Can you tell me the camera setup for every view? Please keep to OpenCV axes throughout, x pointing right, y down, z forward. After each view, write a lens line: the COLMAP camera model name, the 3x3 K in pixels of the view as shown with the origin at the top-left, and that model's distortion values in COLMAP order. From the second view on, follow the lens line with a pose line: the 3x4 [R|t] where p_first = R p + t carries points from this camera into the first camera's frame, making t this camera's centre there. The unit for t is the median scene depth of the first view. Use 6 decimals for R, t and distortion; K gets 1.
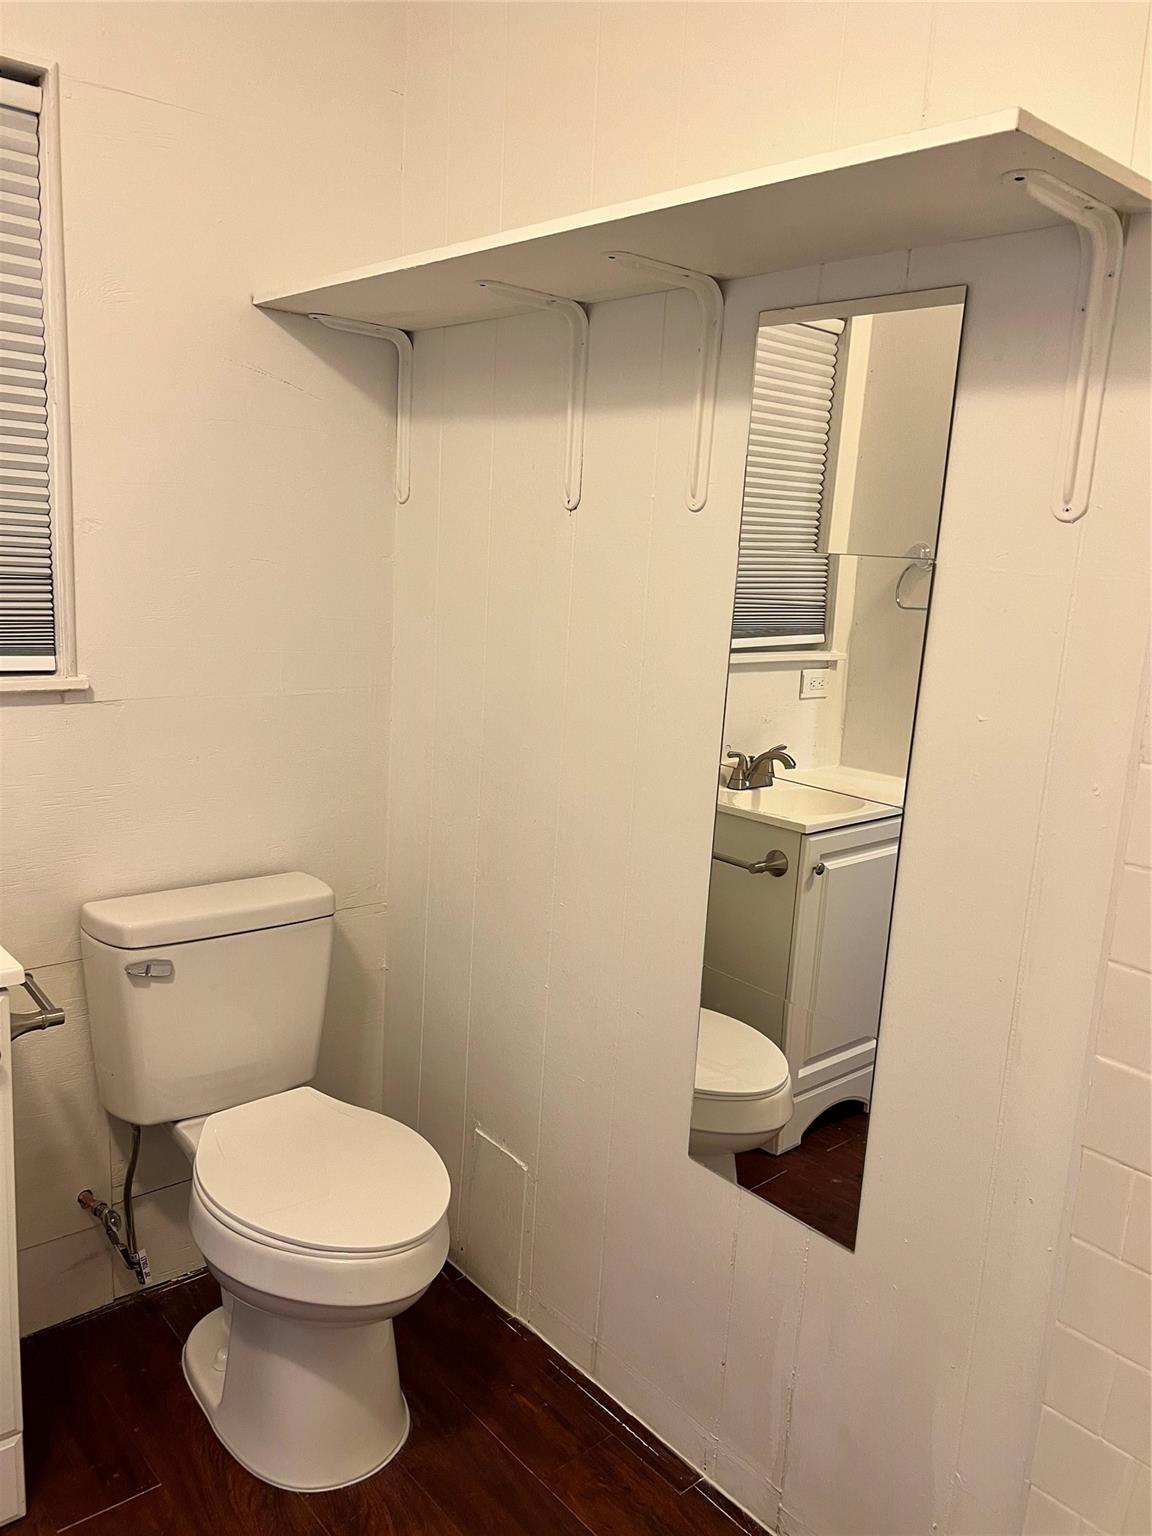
lens RADIAL K [[1157.1, 0, 577.6], [0, 1157.1, 777.7], [0, 0, 1]] dist [0.047715, -0.060604]
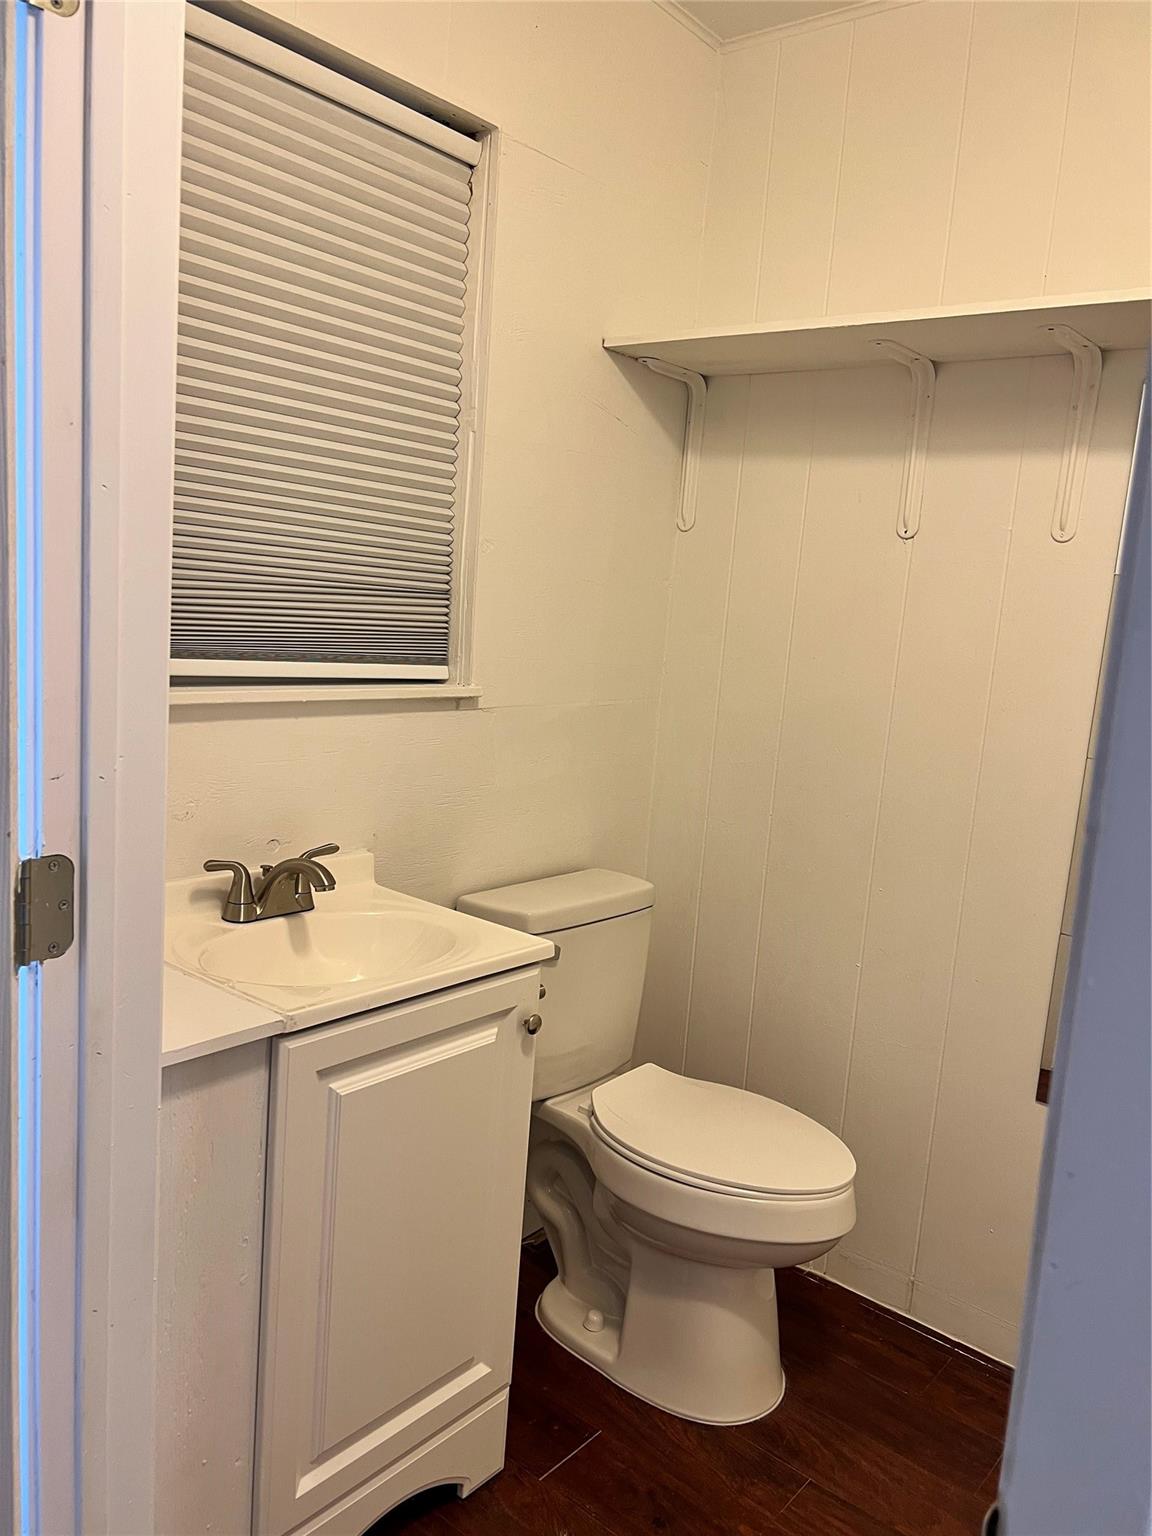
lens RADIAL K [[1157.1, 0, 577.6], [0, 1157.1, 777.7], [0, 0, 1]] dist [0.047715, -0.060604]
pose [[0.987243, -0.009741, 0.158923, -0.493573], [0.014006, 0.999571, -0.025736, 0.027525], [-0.158604, 0.027634, 0.986955, -0.068318]]
